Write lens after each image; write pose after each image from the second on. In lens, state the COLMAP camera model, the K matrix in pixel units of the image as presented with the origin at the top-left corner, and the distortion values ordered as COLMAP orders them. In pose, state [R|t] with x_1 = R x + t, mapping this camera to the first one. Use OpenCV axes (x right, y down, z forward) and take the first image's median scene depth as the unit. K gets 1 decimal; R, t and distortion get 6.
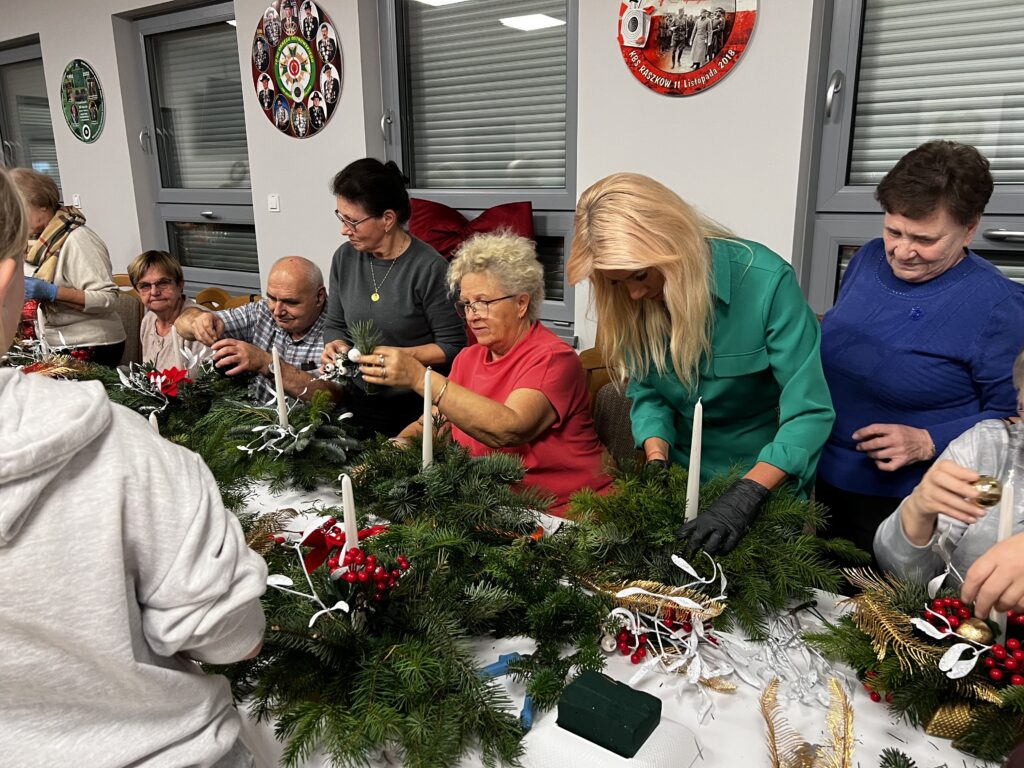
lens RADIAL K [[768.2, 0, 507.1], [0, 768.2, 385.5], [0, 0, 1]] dist [0.051841, -0.059910]
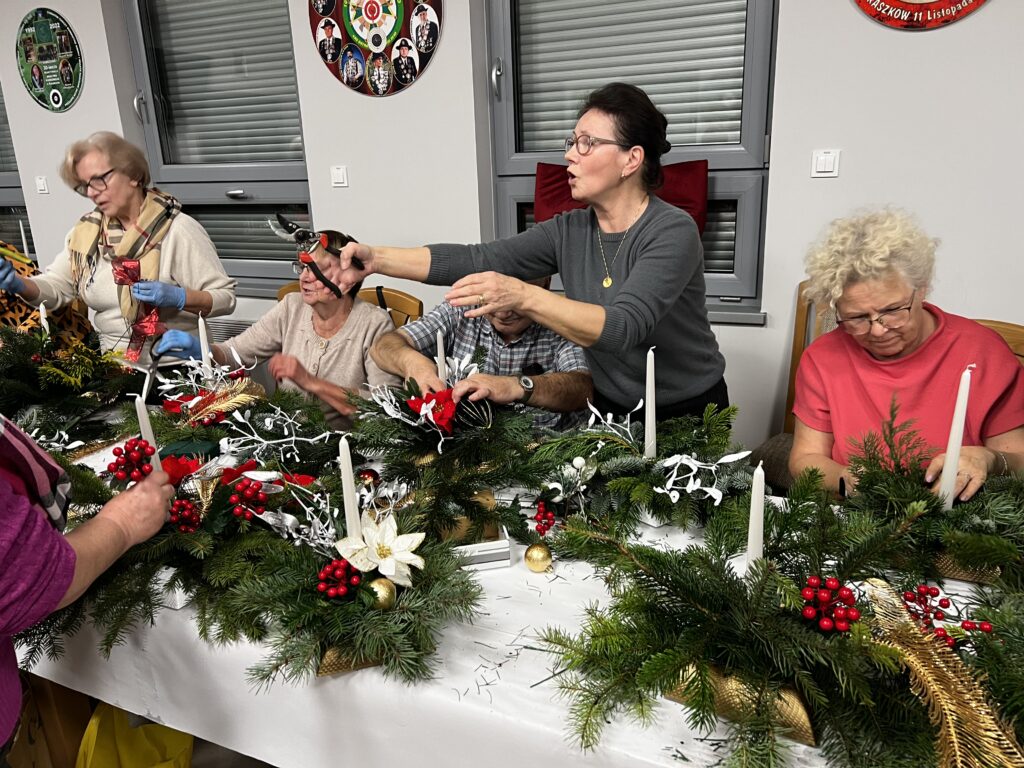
lens RADIAL K [[768.2, 0, 507.1], [0, 768.2, 385.5], [0, 0, 1]] dist [0.051841, -0.059910]
pose [[0.985286, -0.075847, 0.153161, -0.286933], [0.070735, 0.996750, 0.038560, -0.030887], [-0.155588, -0.027159, 0.987449, 0.145377]]
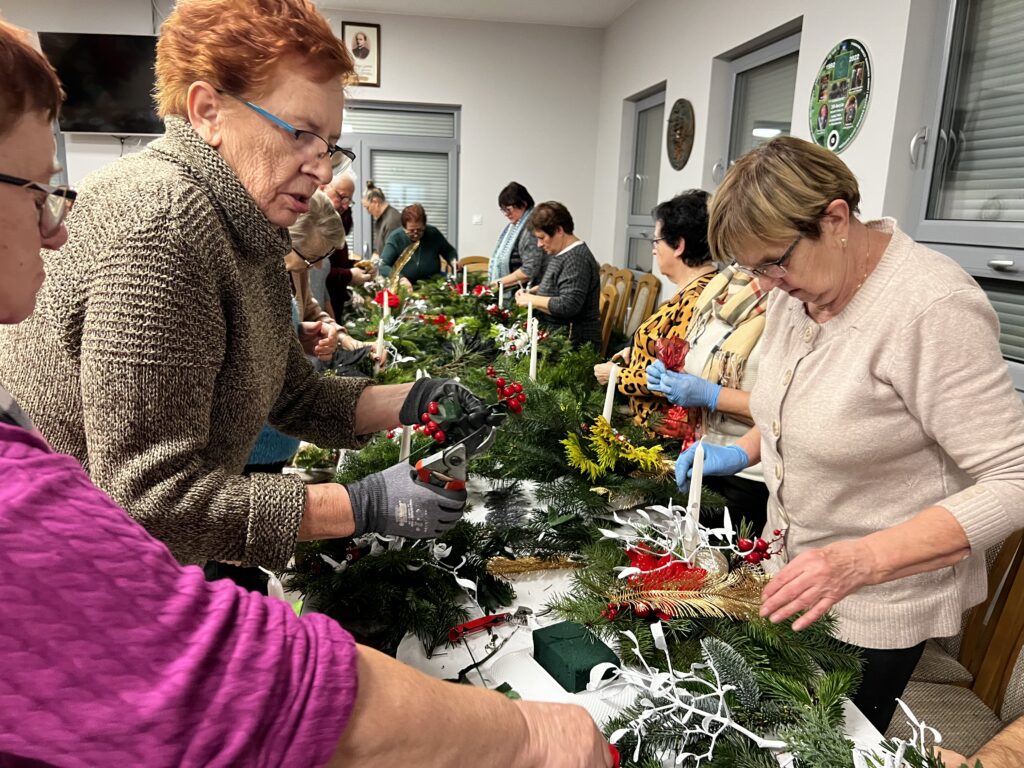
lens RADIAL K [[795.5, 0, 511.4], [0, 795.5, 398.6], [0, 0, 1]] dist [-0.125701, 0.166689]
pose [[0.685632, 0.199498, -0.700079, -0.247895], [-0.229236, 0.971956, 0.052468, -0.080230], [0.690913, 0.124509, 0.712136, 0.396632]]
